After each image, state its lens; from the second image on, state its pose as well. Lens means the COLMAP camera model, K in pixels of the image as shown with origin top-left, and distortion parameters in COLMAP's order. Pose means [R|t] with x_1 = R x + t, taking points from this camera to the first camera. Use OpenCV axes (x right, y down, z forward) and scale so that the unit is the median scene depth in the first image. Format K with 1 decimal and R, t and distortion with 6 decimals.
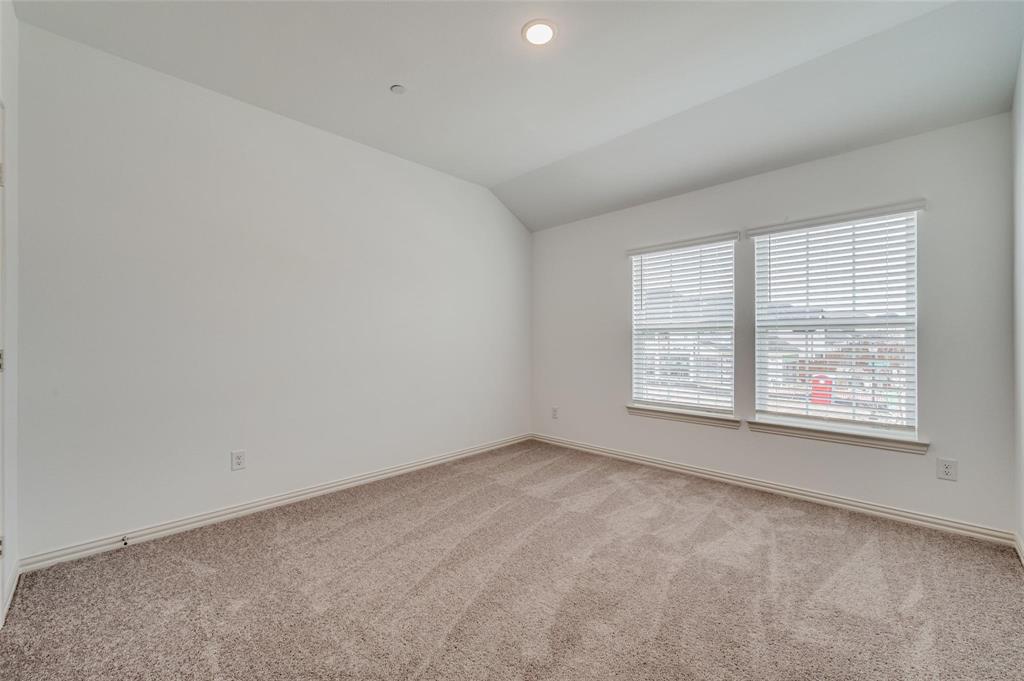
lens RADIAL K [[419.6, 0, 503.6], [0, 419.6, 341.3], [0, 0, 1]] dist [-0.000177, 0.000927]
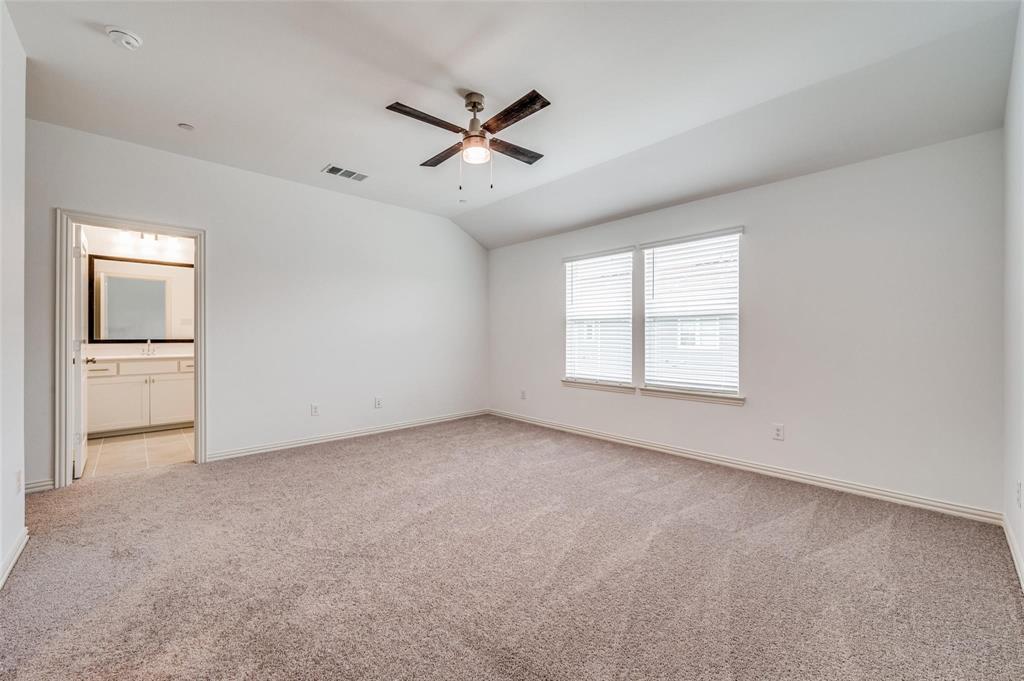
lens RADIAL K [[419.6, 0, 508.1], [0, 419.6, 338.8], [0, 0, 1]] dist [-0.000177, 0.000927]
pose [[0.999706, -0.008282, -0.022809, 0.177553], [0.008672, 0.999817, 0.017077, 0.006769], [0.022663, -0.017270, 0.999594, -0.324043]]
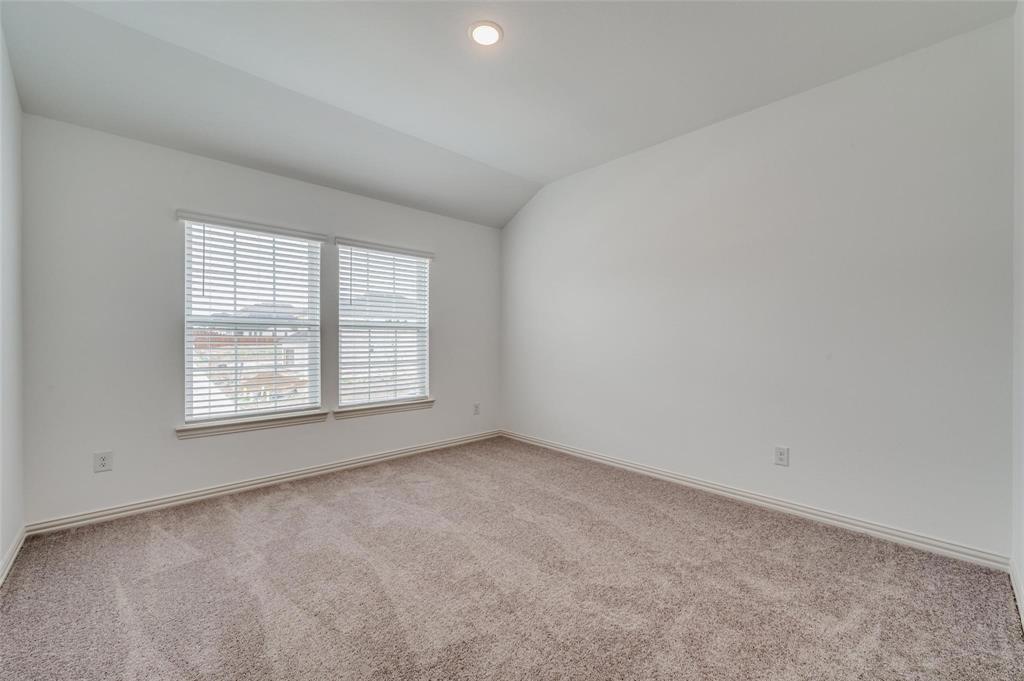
lens RADIAL K [[419.6, 0, 518.7], [0, 419.6, 344.0], [0, 0, 1]] dist [-0.000177, 0.000927]
pose [[-0.007501, -0.009705, 0.999925, -0.480806], [-0.004299, 0.999944, 0.009673, 0.001075], [-0.999963, -0.004226, -0.007542, 0.485938]]
